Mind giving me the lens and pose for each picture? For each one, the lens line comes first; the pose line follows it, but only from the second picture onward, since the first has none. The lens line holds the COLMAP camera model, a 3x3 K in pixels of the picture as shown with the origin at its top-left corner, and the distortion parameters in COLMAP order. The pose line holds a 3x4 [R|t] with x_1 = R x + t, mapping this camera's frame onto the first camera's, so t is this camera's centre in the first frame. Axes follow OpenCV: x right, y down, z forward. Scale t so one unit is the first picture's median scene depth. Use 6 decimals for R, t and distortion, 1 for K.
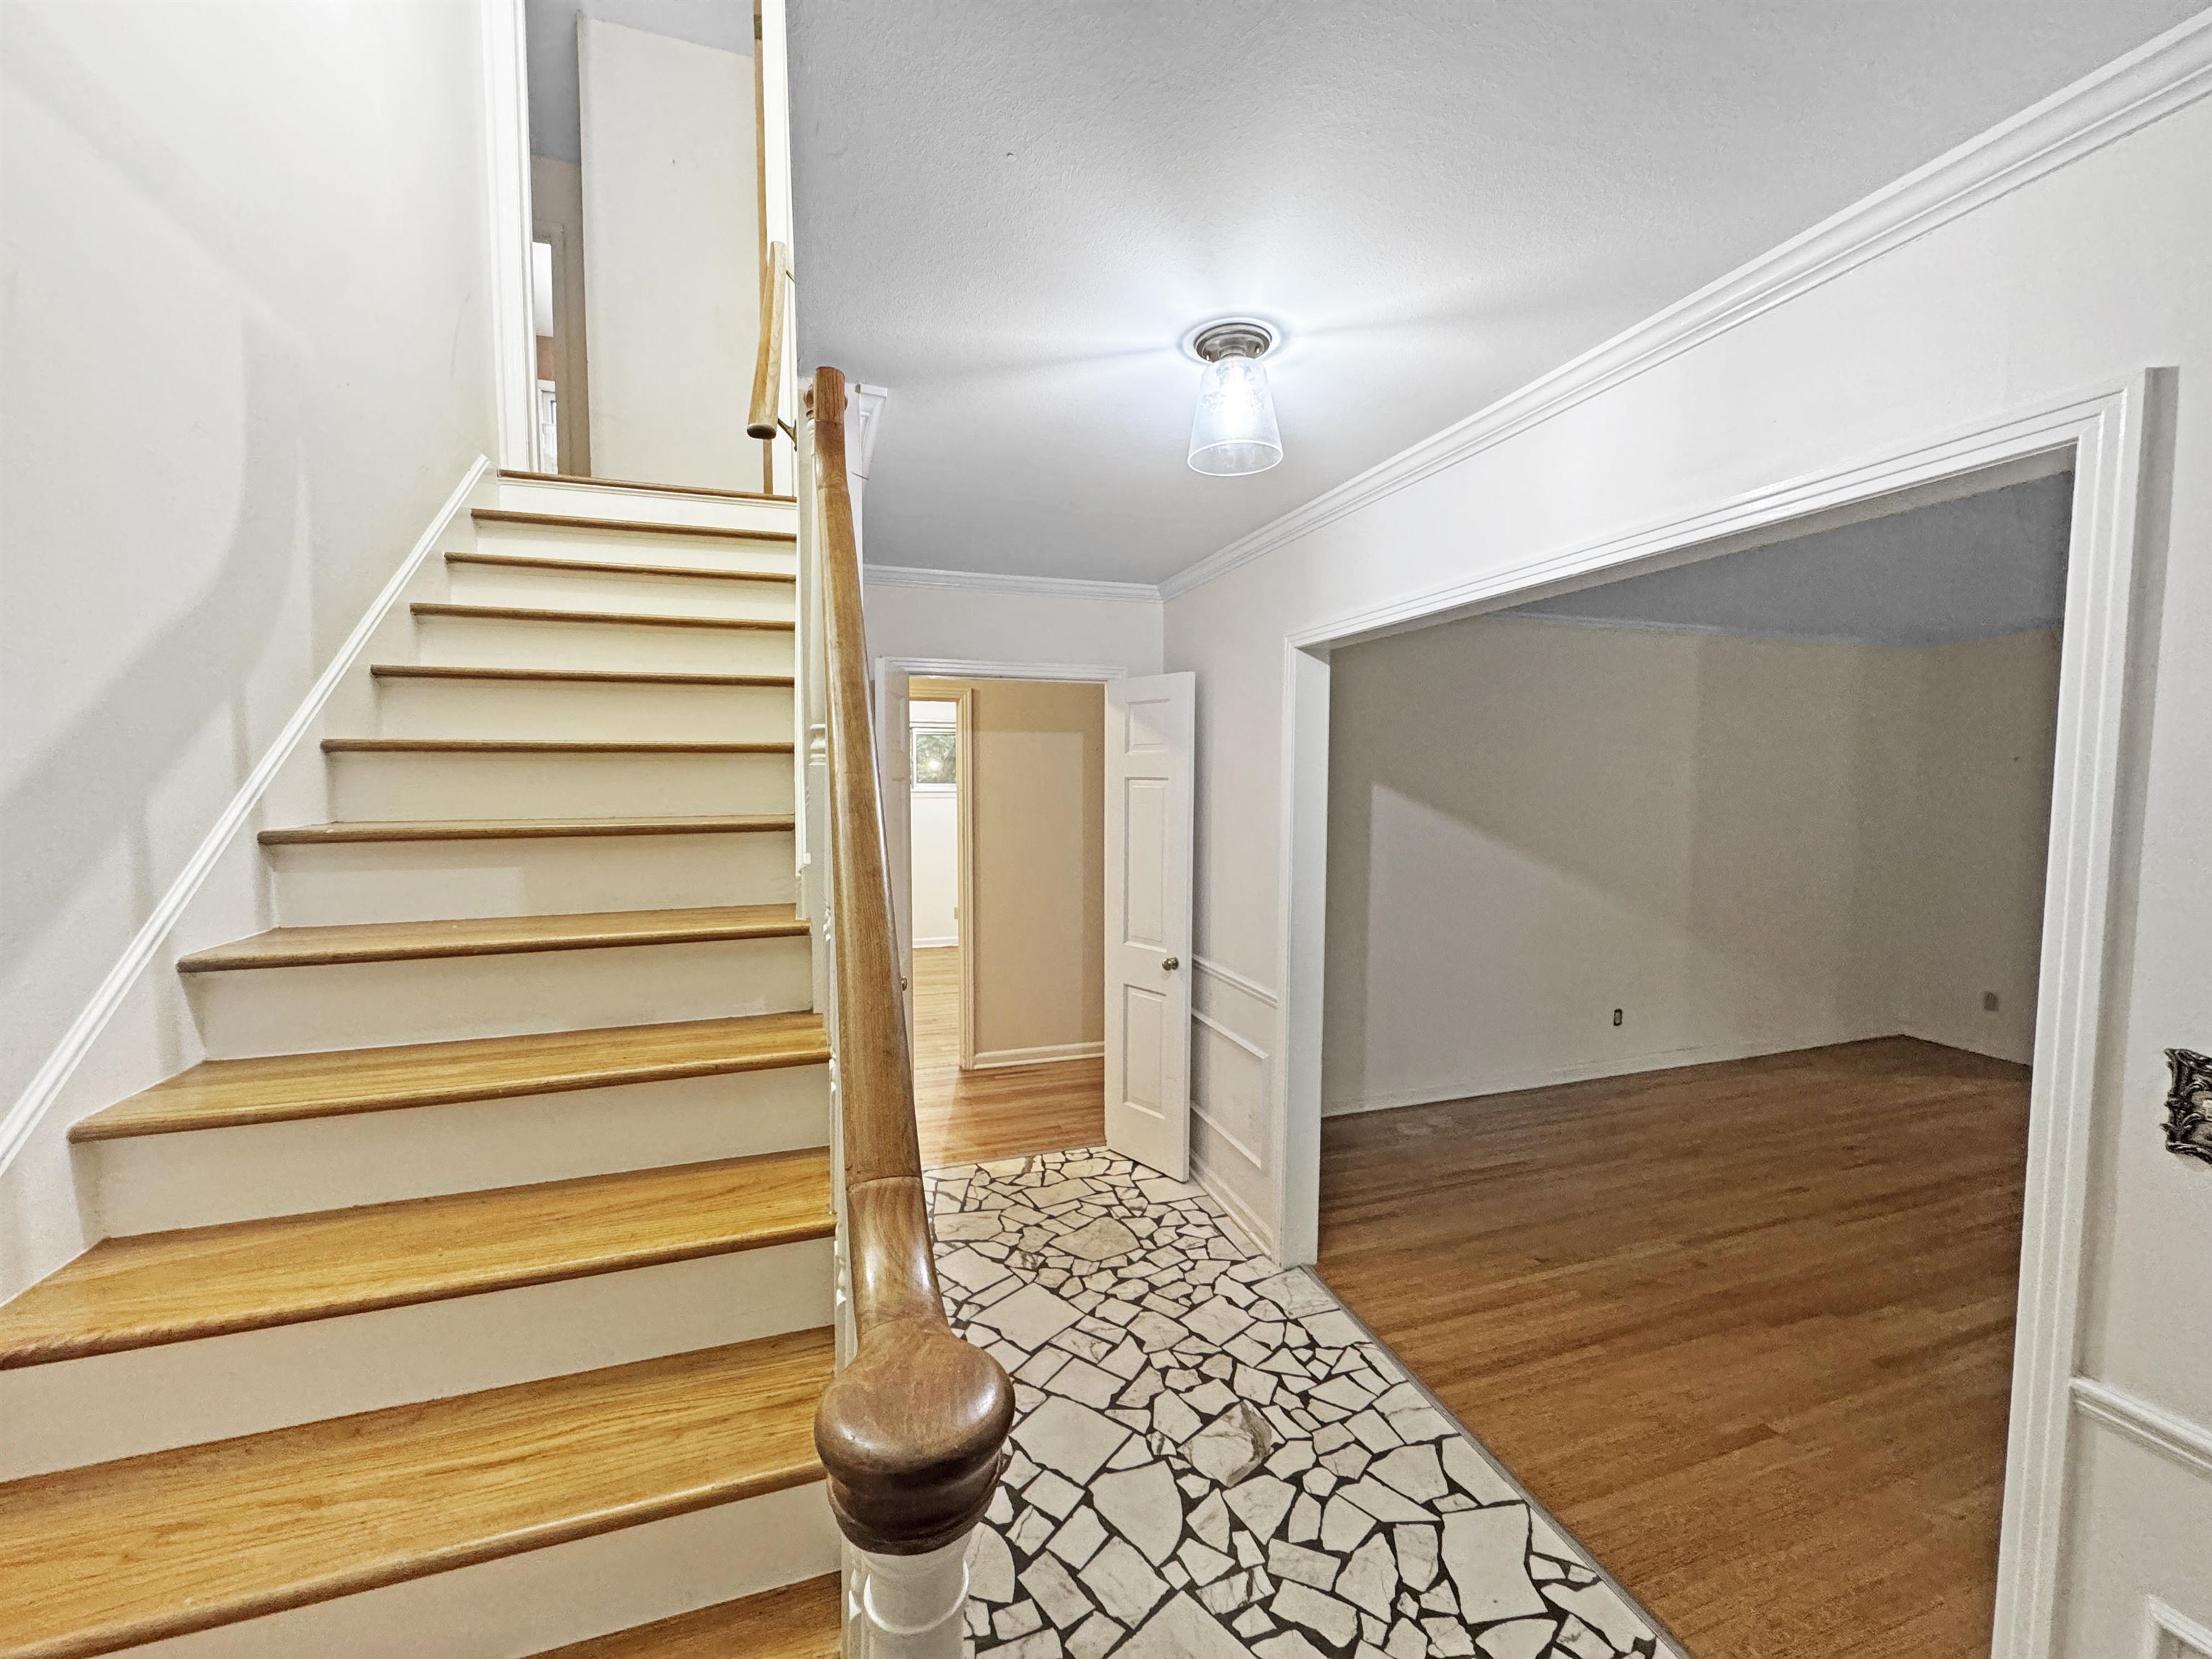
lens RADIAL K [[880.2, 0, 1102.1], [0, 880.2, 831.4], [0, 0, 1]] dist [-0.003141, 0.000410]
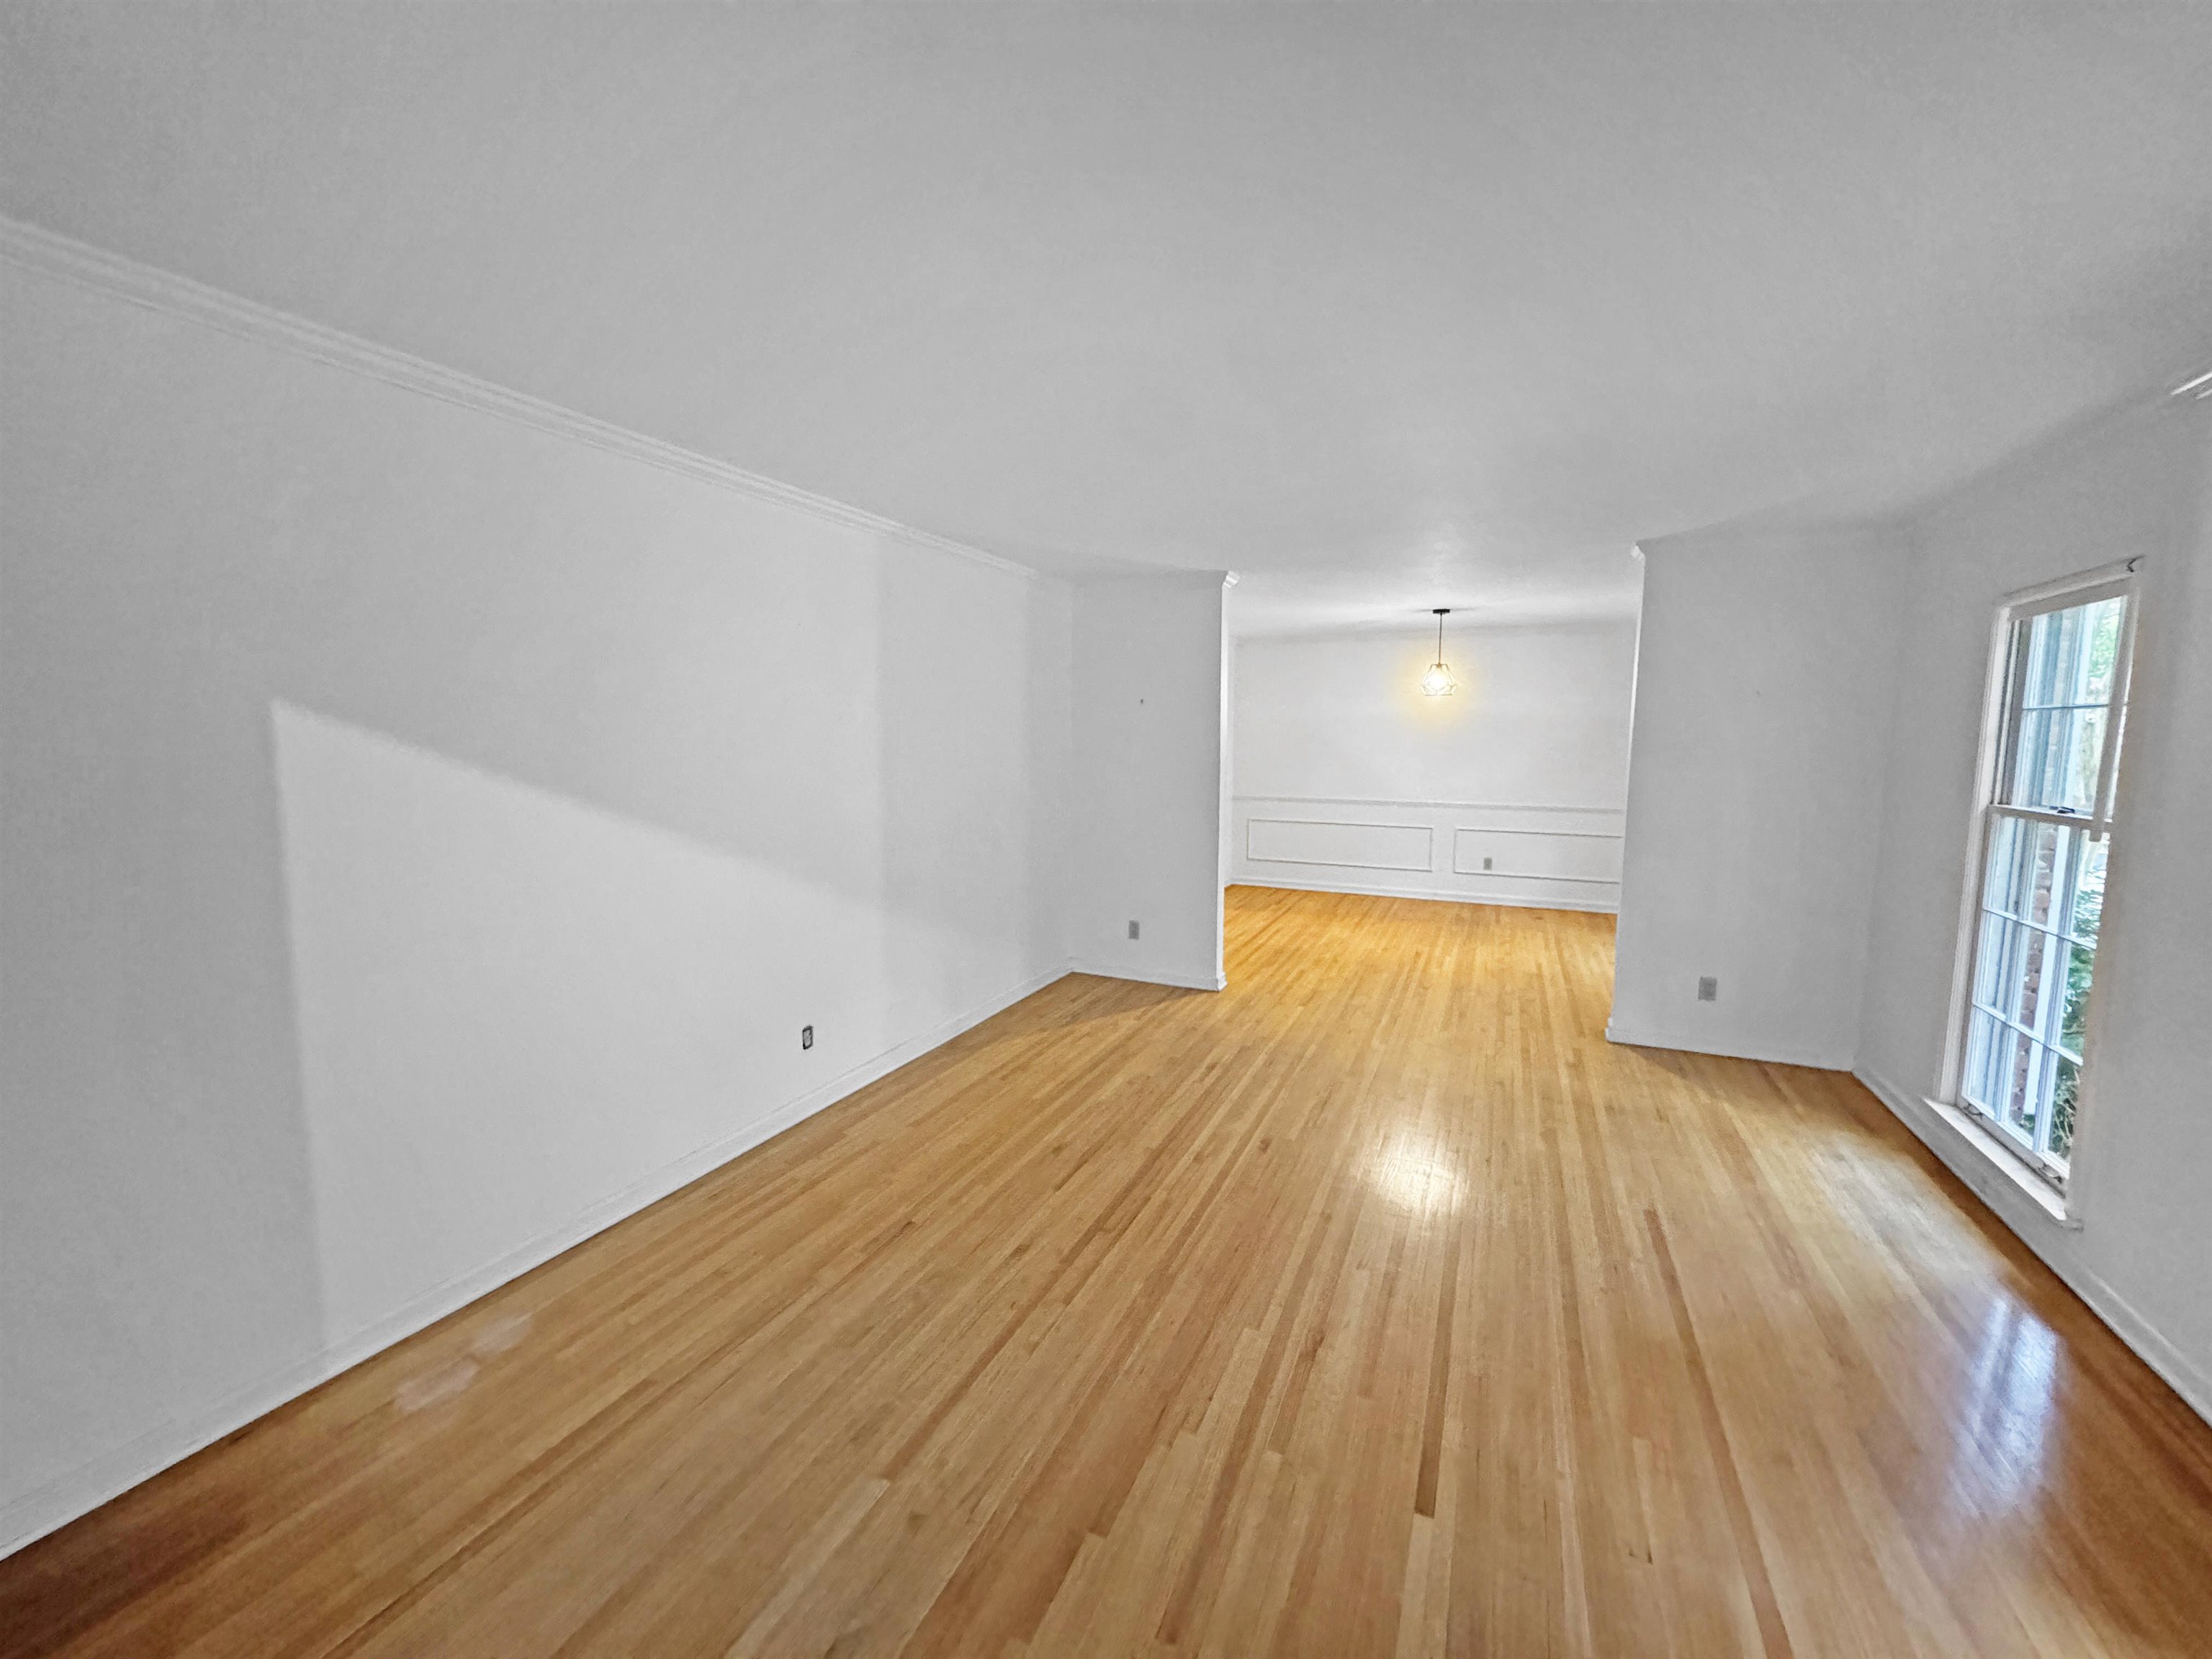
lens RADIAL K [[880.2, 0, 1103.3], [0, 880.2, 827.6], [0, 0, 1]] dist [-0.003141, 0.000410]
pose [[0.680714, -0.077498, 0.728438, 0.432923], [0.046029, 0.996948, 0.063051, 0.002040], [-0.731101, -0.009391, 0.682204, 0.592123]]
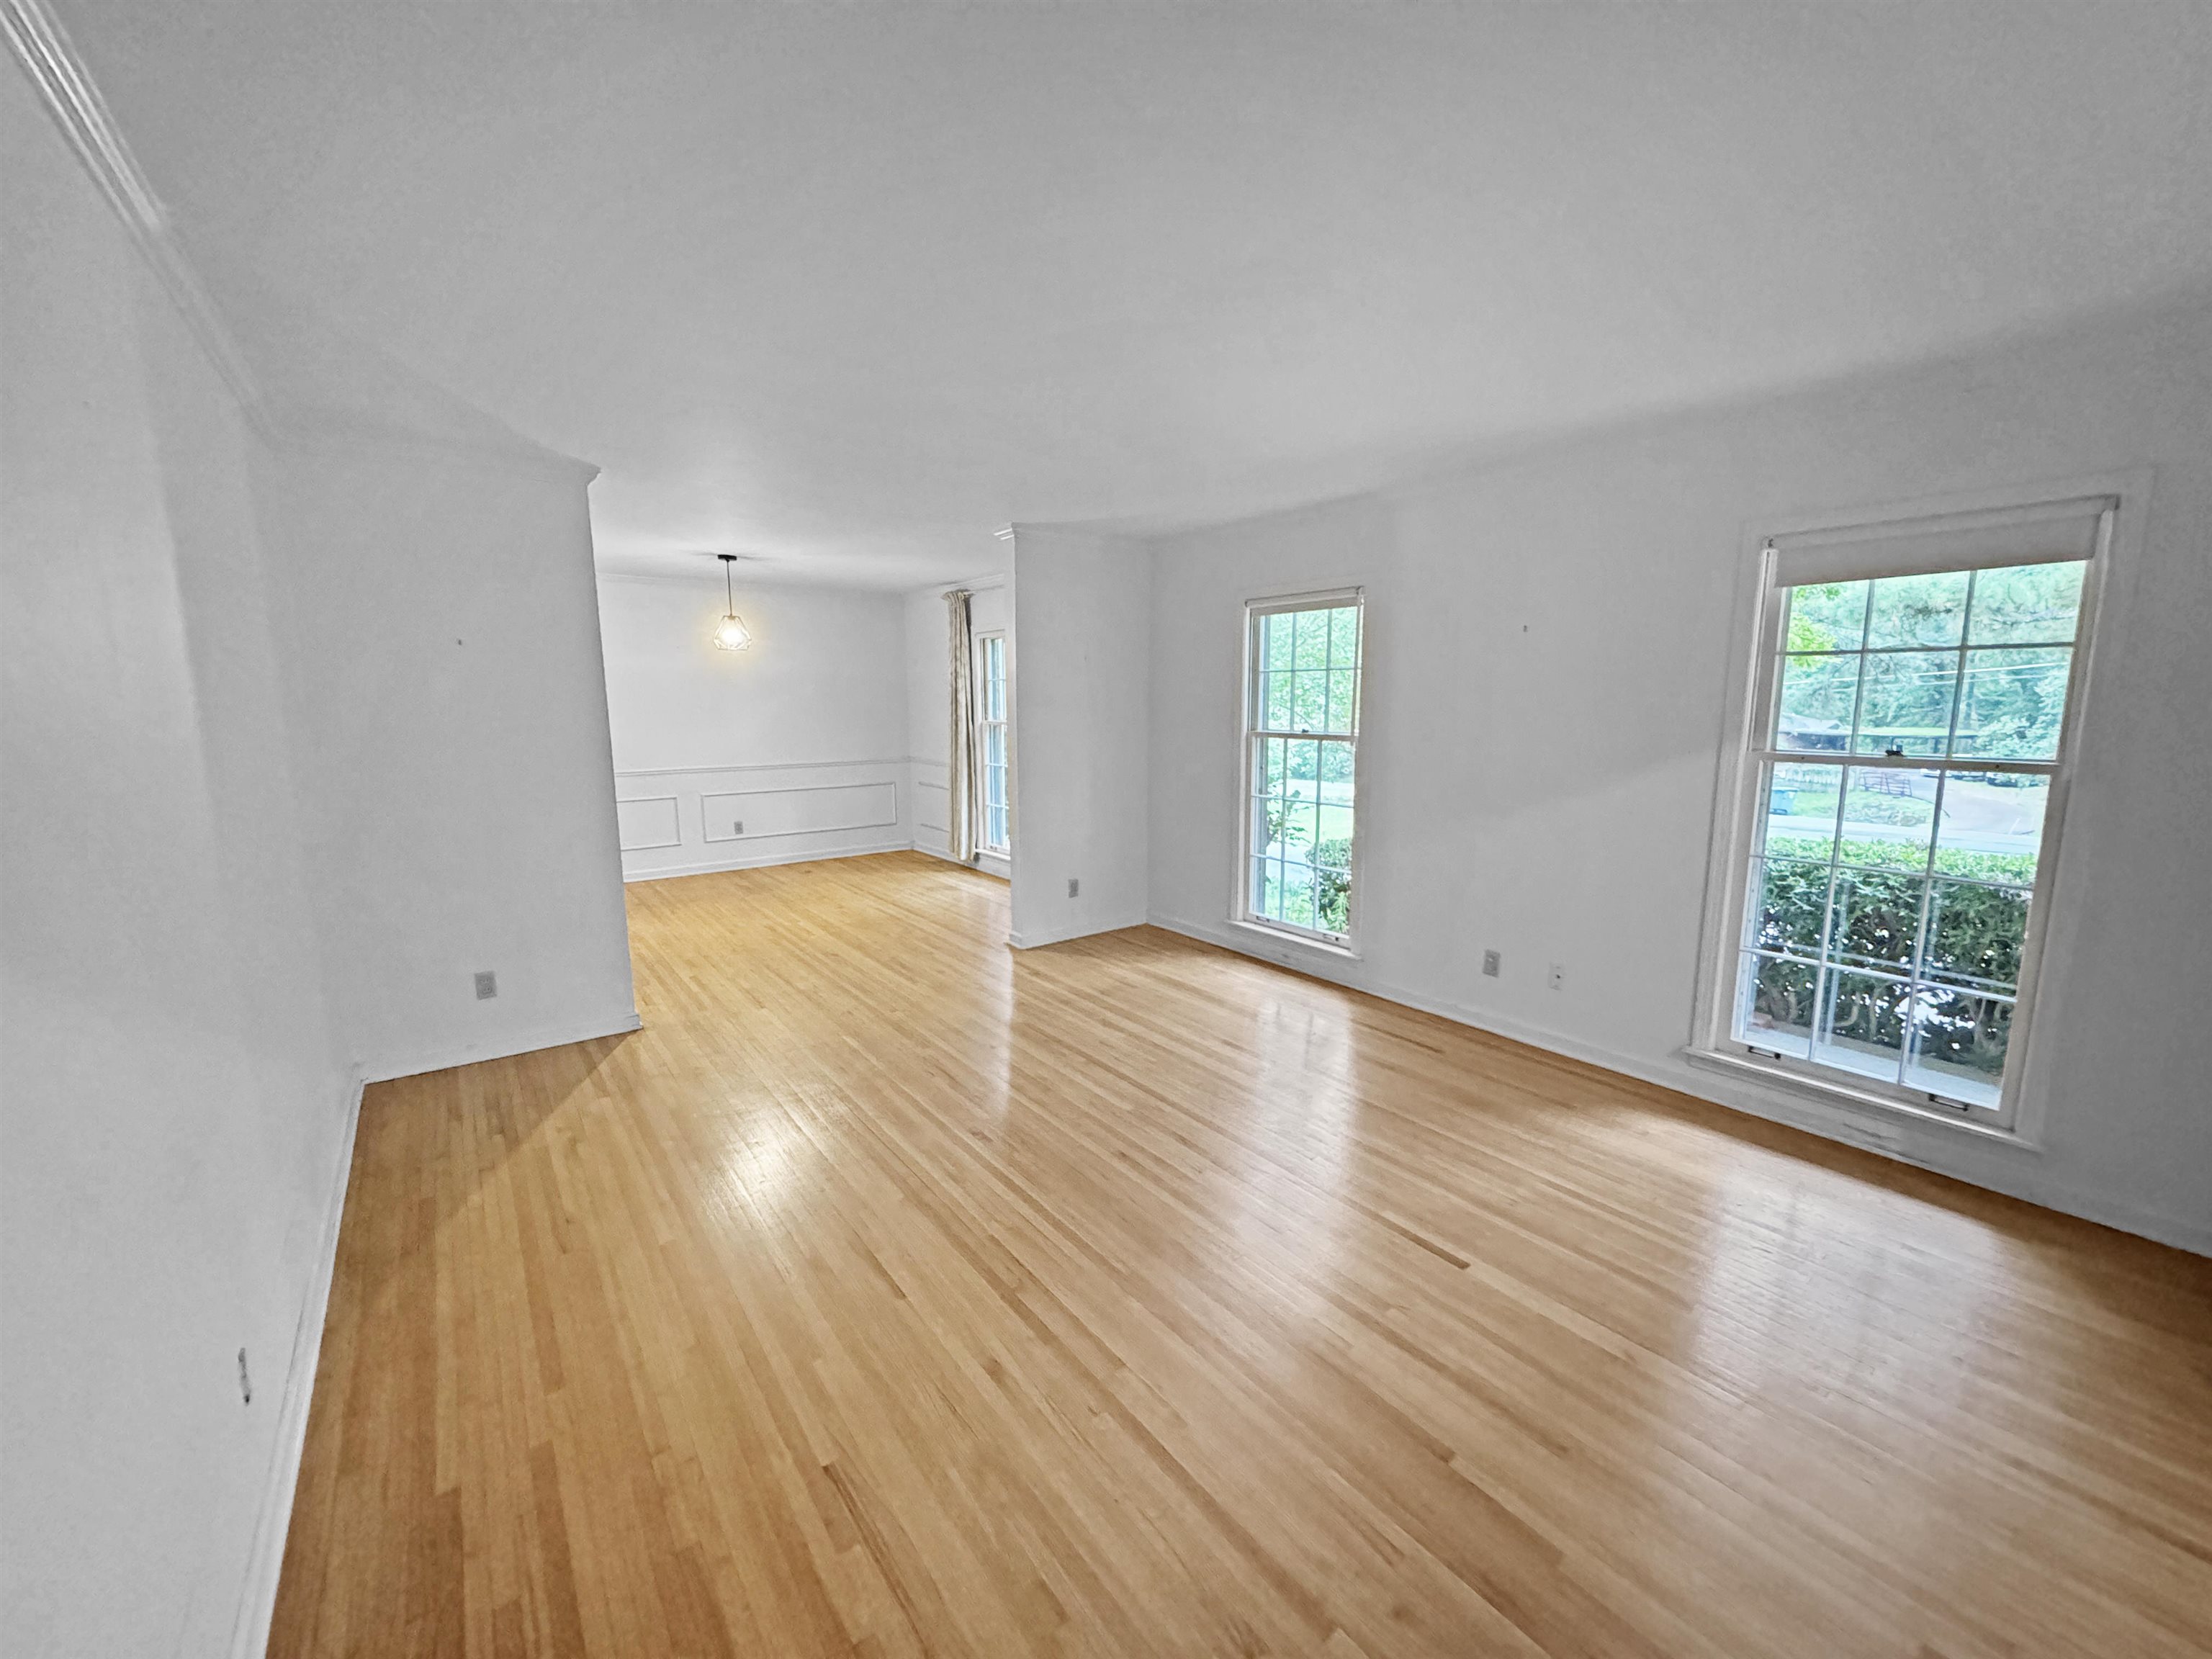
lens RADIAL K [[880.2, 0, 1117.7], [0, 880.2, 823.5], [0, 0, 1]] dist [-0.003141, 0.000410]
pose [[-0.330685, -0.134443, 0.934116, 0.387596], [0.065366, 0.984161, 0.164786, -0.036824], [-0.941475, 0.115551, -0.316659, 1.442599]]
